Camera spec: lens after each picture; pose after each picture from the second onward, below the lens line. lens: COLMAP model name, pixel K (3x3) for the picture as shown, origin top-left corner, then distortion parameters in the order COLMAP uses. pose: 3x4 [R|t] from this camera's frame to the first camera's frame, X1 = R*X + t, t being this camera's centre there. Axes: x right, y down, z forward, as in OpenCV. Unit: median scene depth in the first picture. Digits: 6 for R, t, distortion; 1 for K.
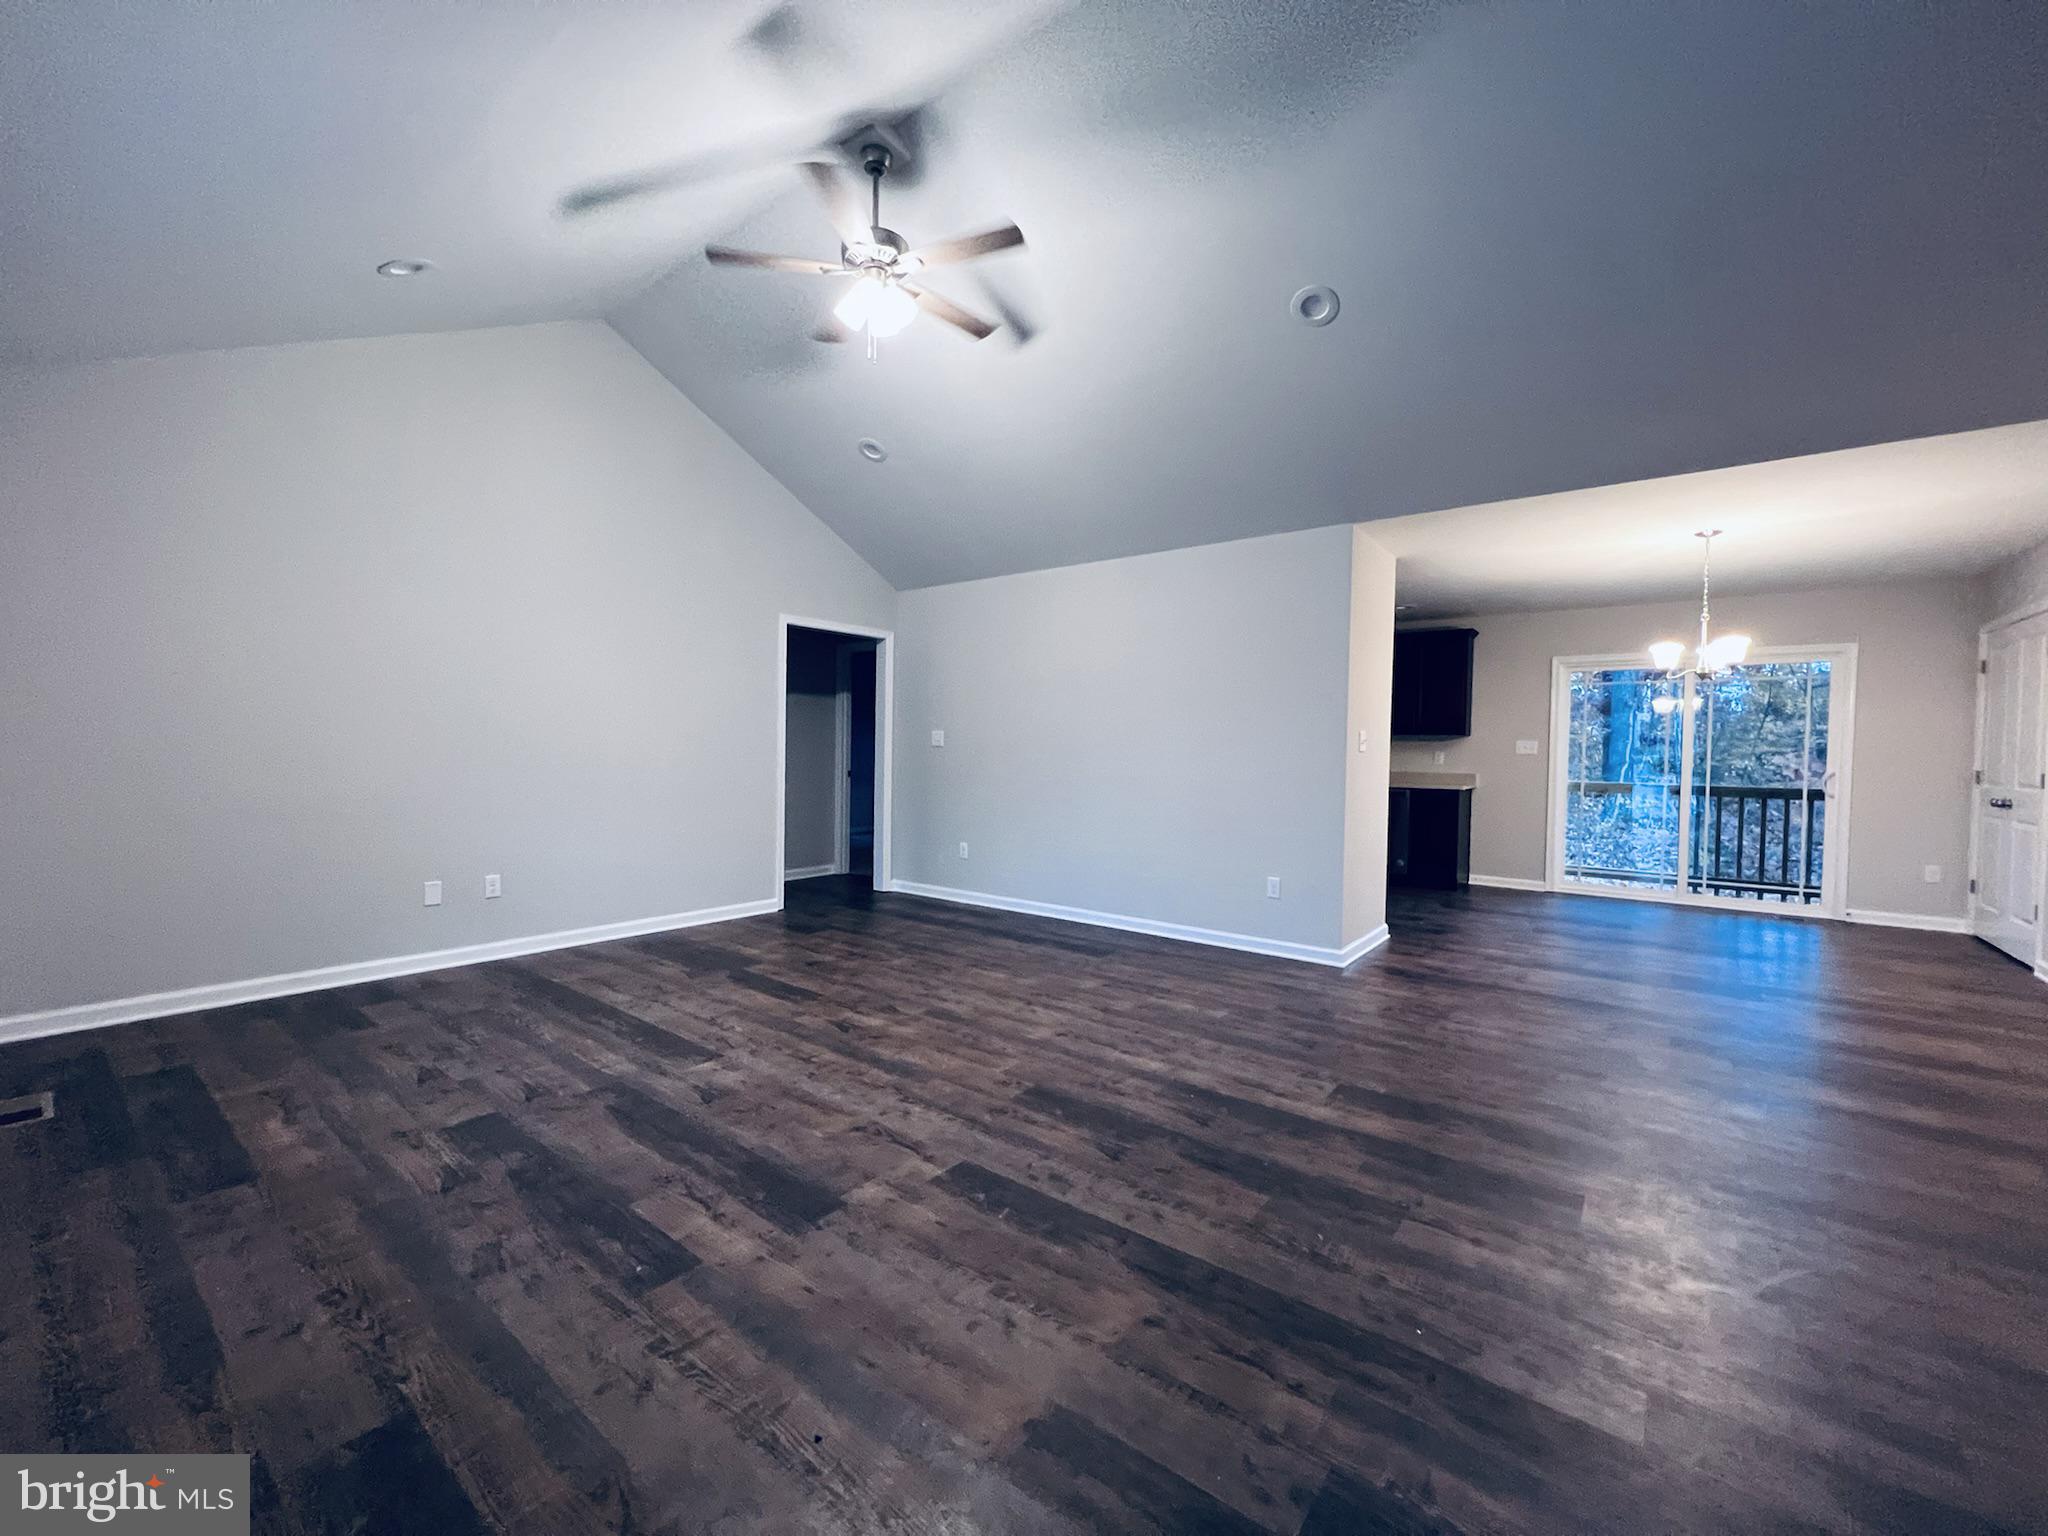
lens RADIAL K [[822.6, 0, 1020.3], [0, 822.6, 777.8], [0, 0, 1]] dist [-0.001498, 0.000802]
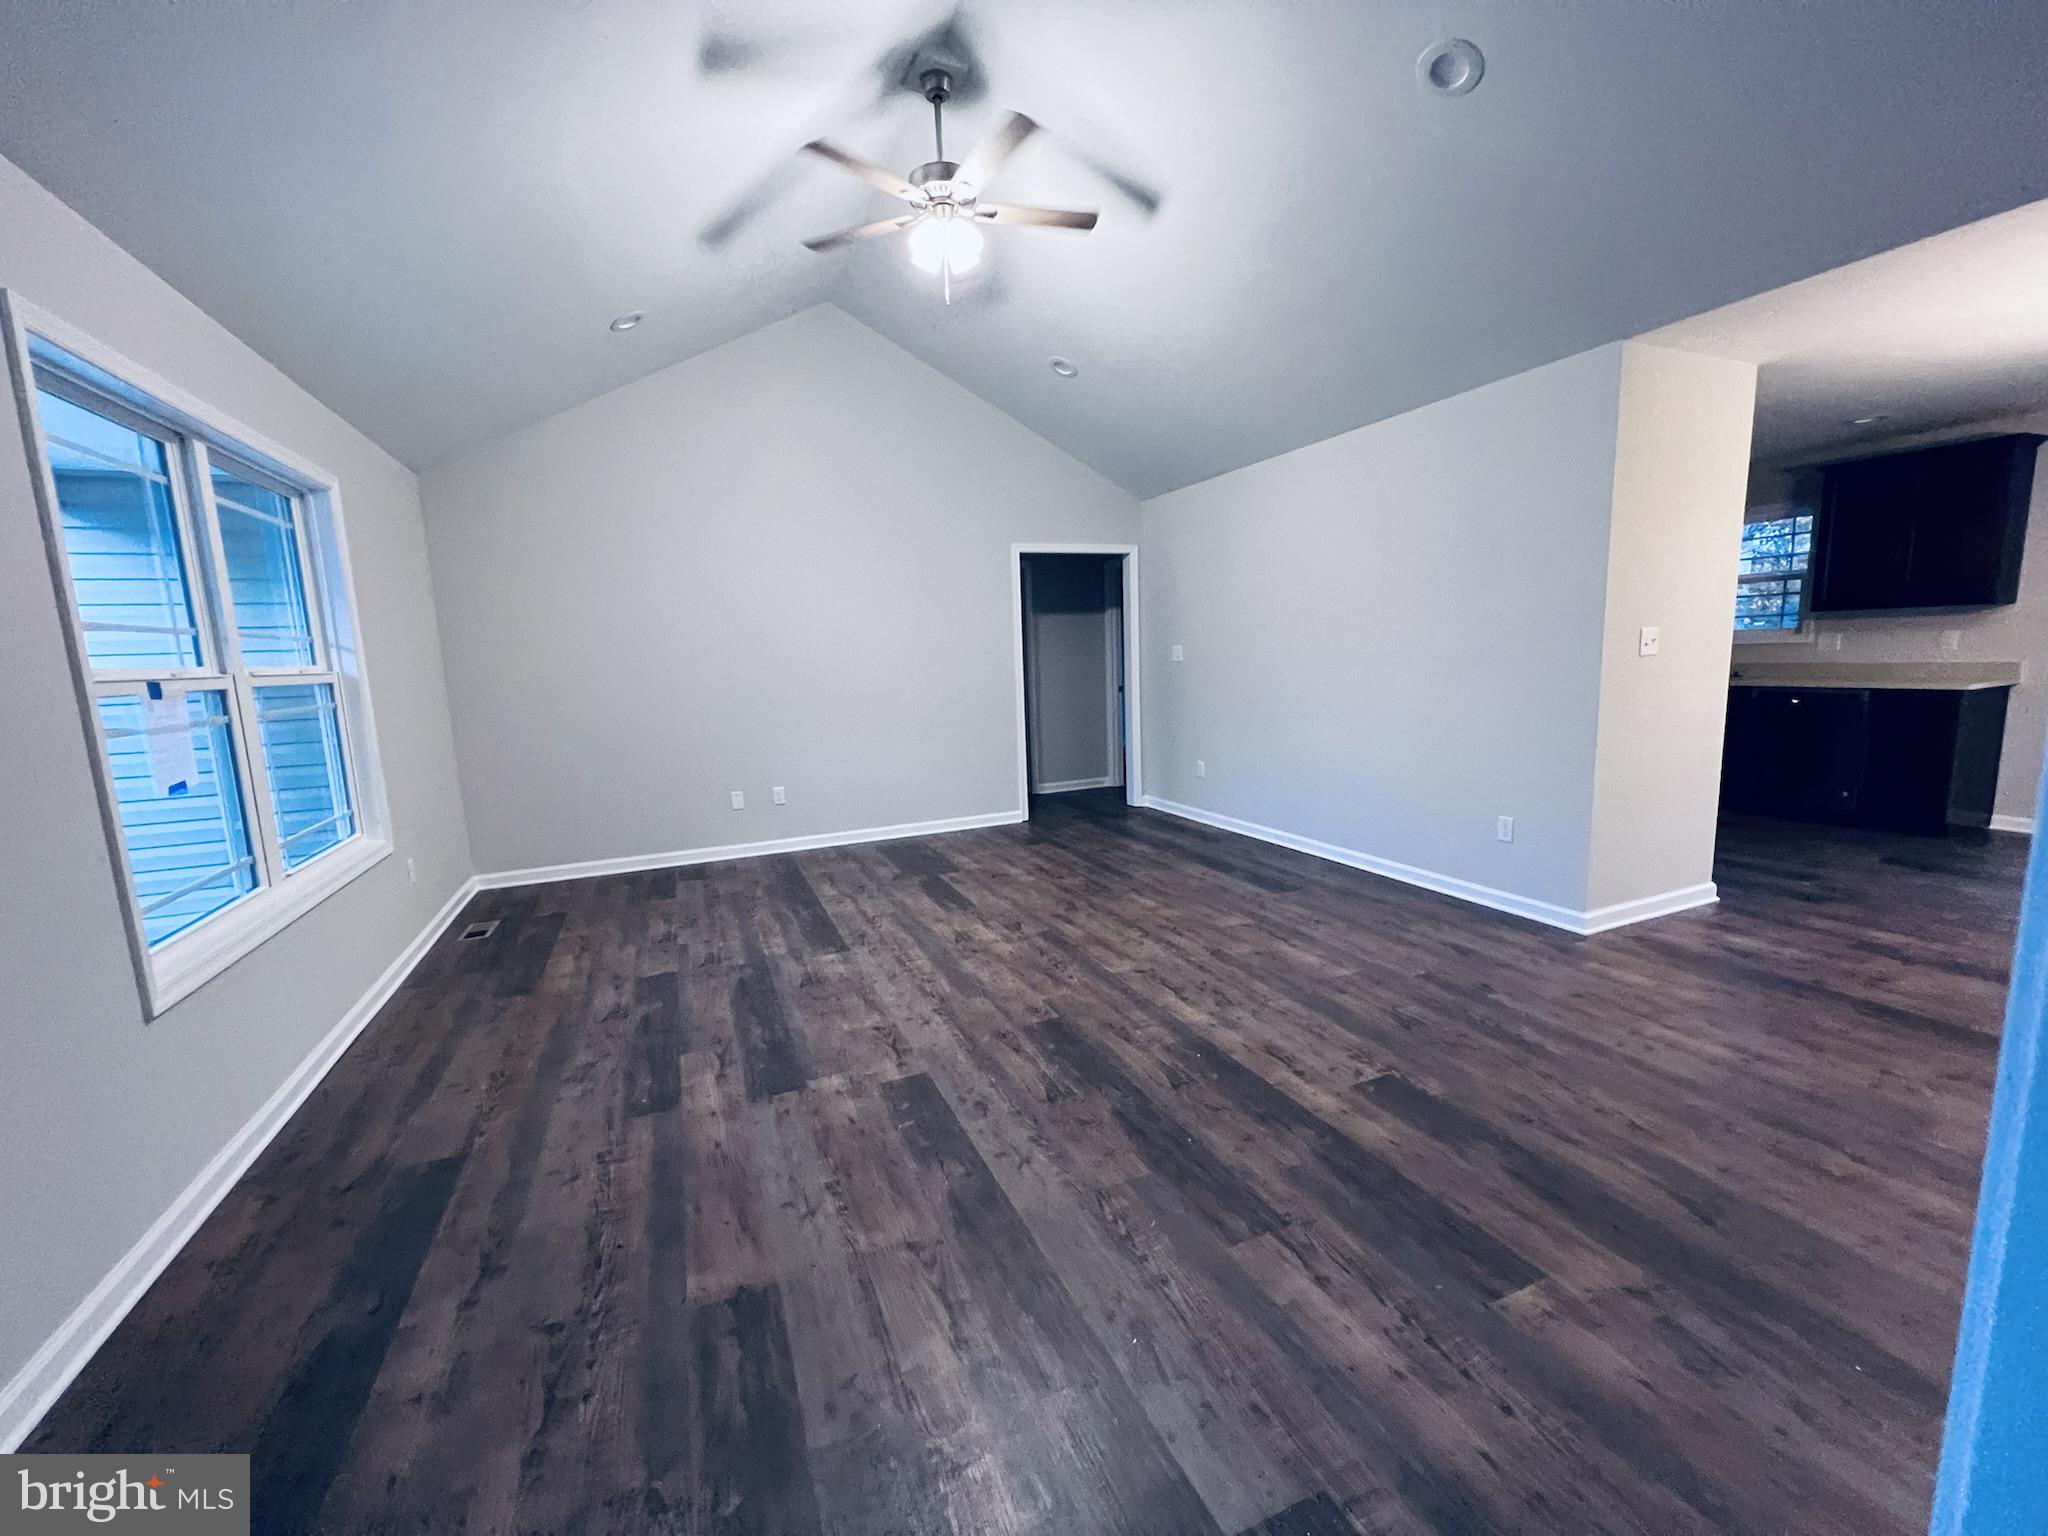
lens RADIAL K [[822.6, 0, 1018.0], [0, 822.6, 777.6], [0, 0, 1]] dist [-0.001498, 0.000802]
pose [[0.874201, 0.024729, -0.484933, 0.382026], [0.036144, 0.992617, 0.115777, -0.038930], [0.484216, -0.118740, 0.866854, 0.091516]]
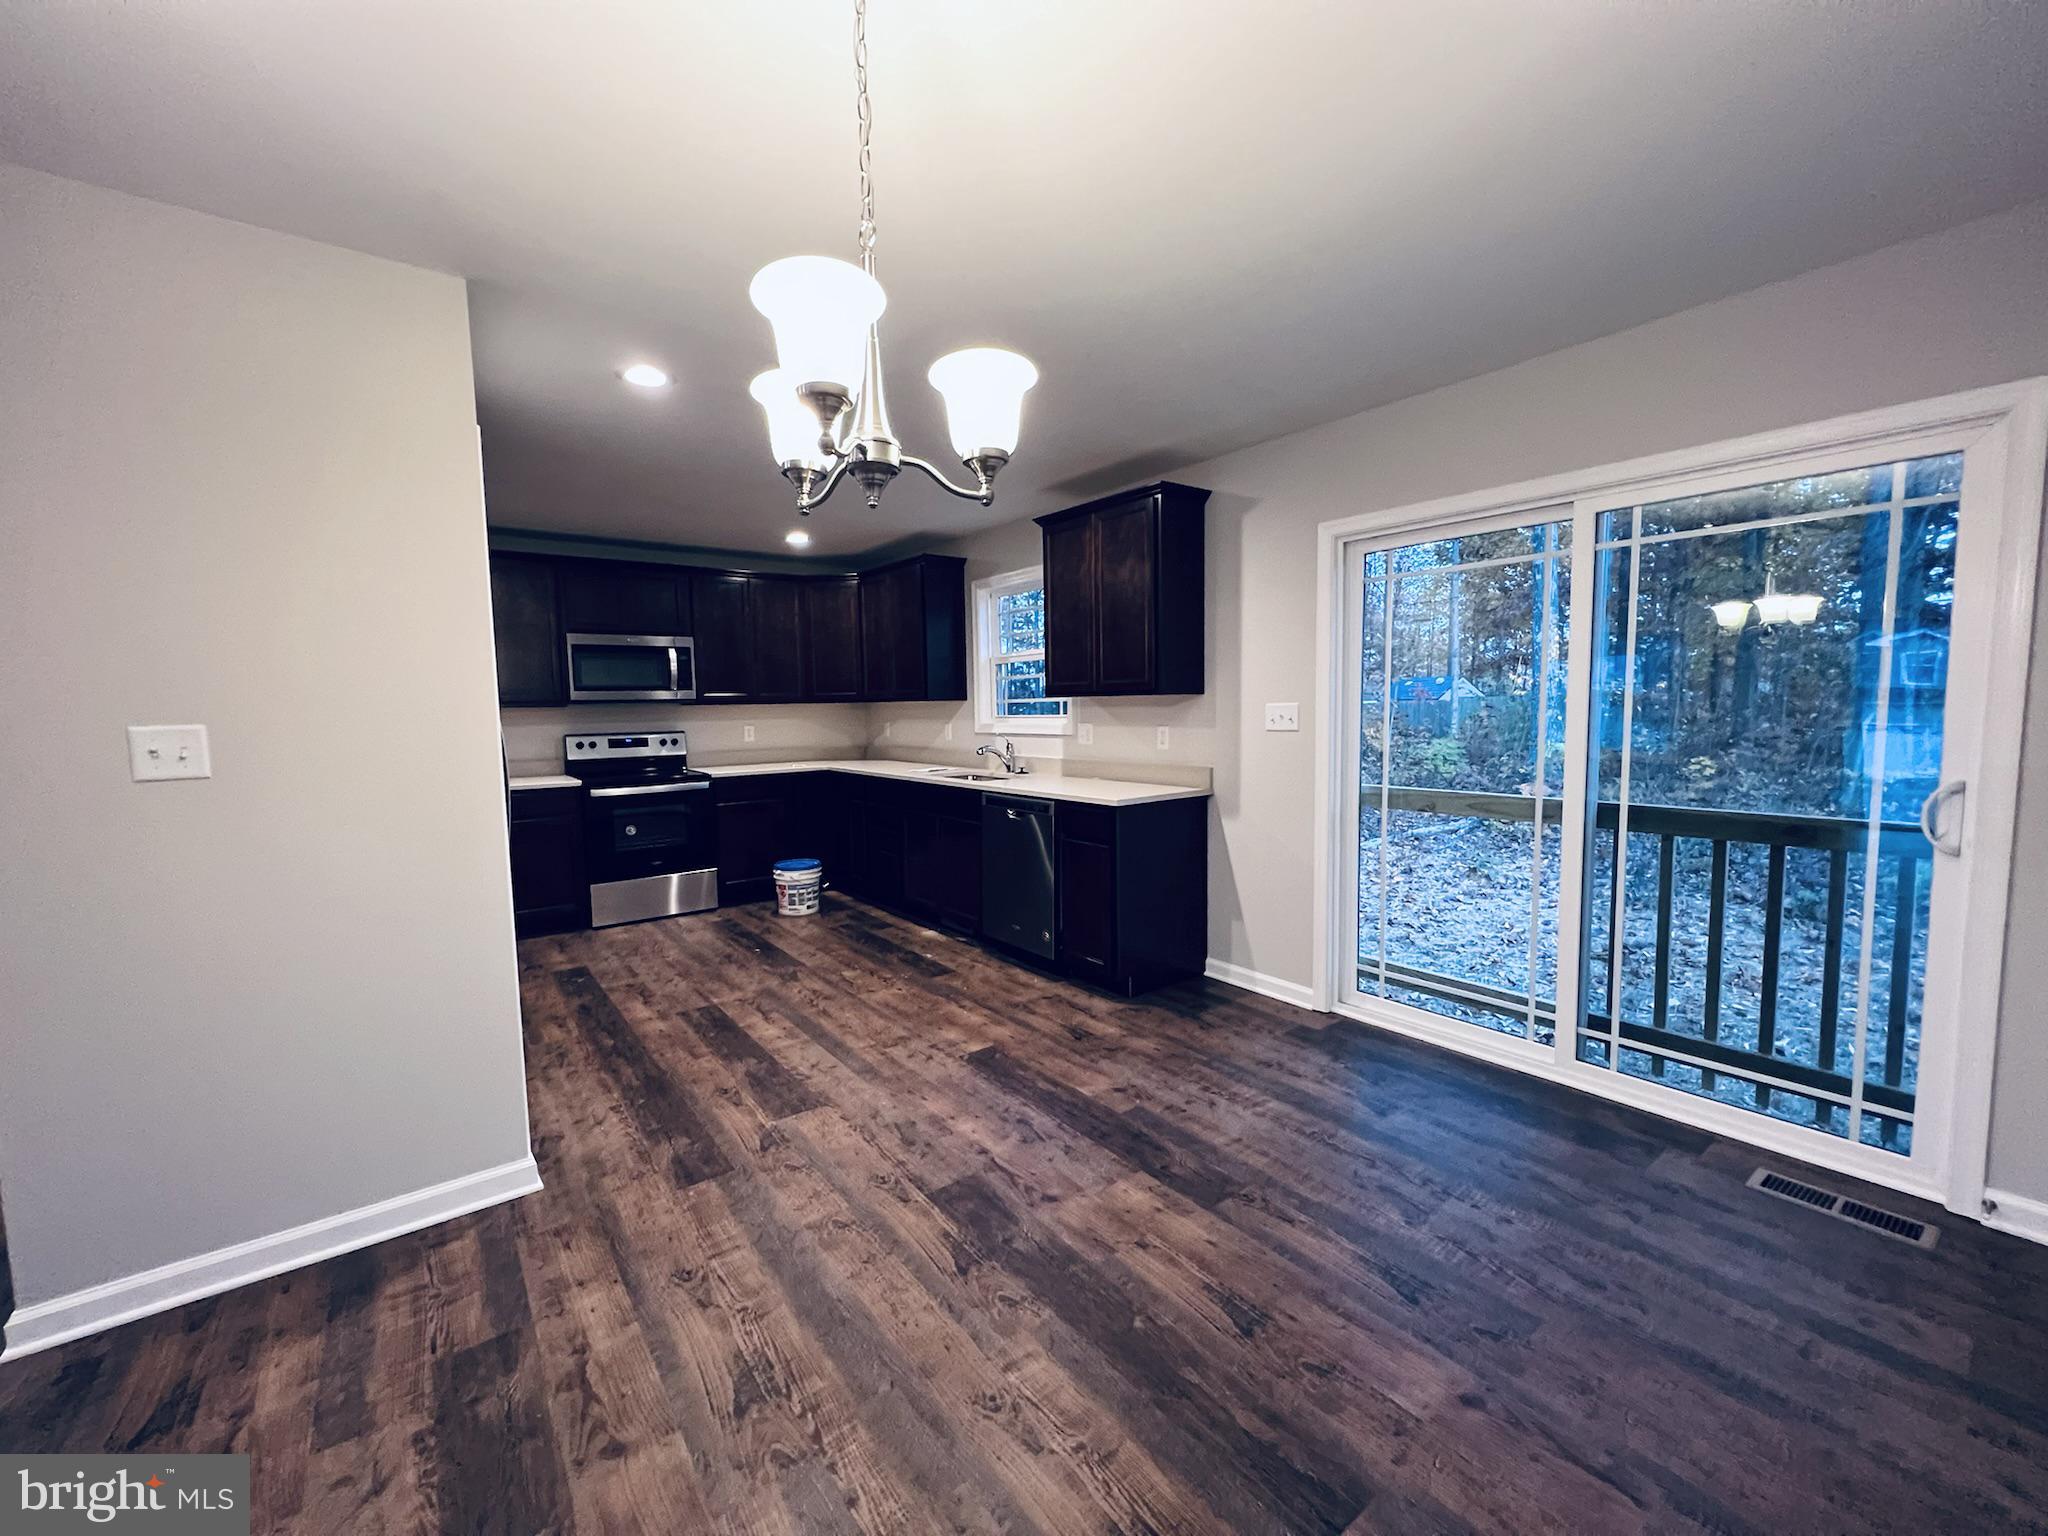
lens RADIAL K [[822.6, 0, 1019.9], [0, 822.6, 776.1], [0, 0, 1]] dist [-0.001498, 0.000802]
pose [[0.966210, -0.008300, -0.257622, 1.217191], [0.021444, 0.998605, 0.048253, -0.058797], [0.256862, -0.052147, 0.965040, 0.994632]]
